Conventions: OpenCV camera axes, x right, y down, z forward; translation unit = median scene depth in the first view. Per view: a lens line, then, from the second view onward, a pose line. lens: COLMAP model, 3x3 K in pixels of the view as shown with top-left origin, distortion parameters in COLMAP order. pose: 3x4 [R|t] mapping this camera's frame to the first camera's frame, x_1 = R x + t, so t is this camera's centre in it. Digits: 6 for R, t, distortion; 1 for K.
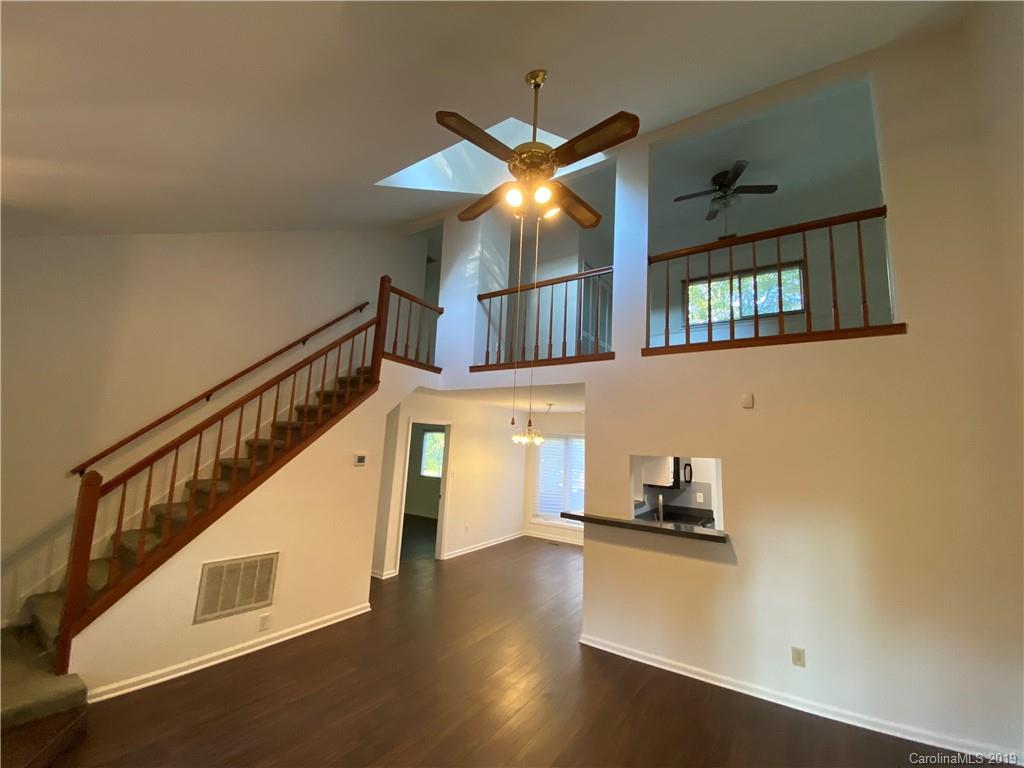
lens RADIAL K [[422.1, 0, 514.5], [0, 422.1, 378.3], [0, 0, 1]] dist [-0.007878, -0.004674]
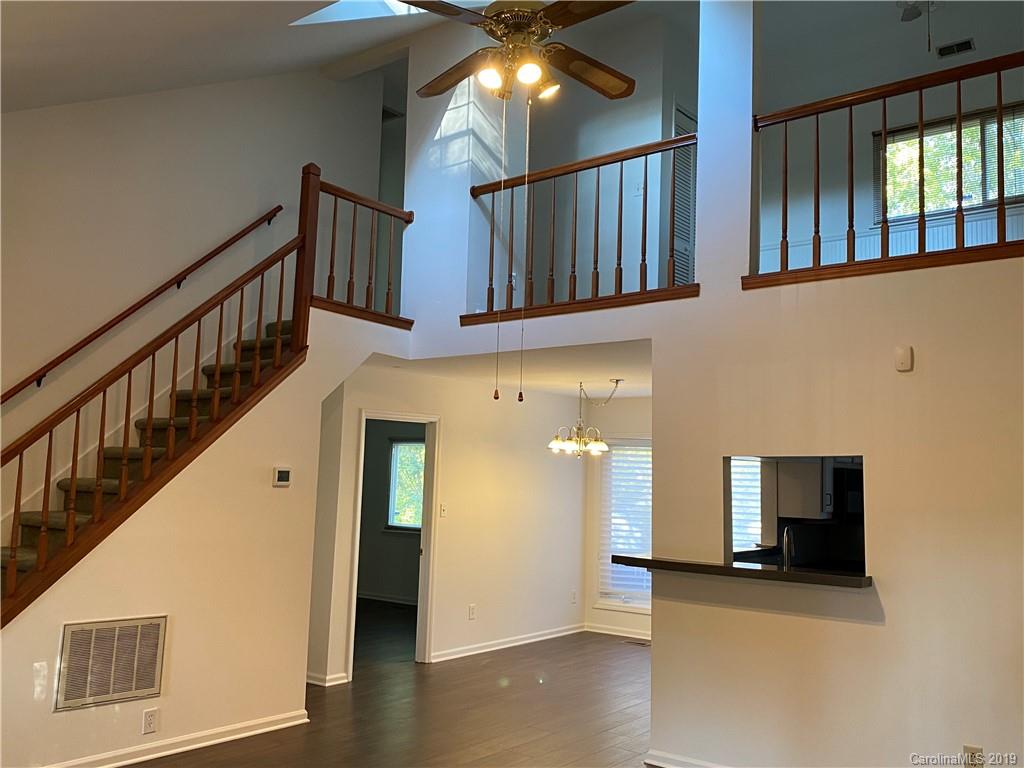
lens RADIAL K [[951.5, 0, 515.3], [0, 951.5, 383.5], [0, 0, 1]] dist [-0.000197, 0.000000]
pose [[0.996086, -0.026321, -0.084375, 0.074078], [0.030461, 0.998375, 0.048157, 0.003665], [0.082970, -0.050539, 0.995270, -0.280600]]
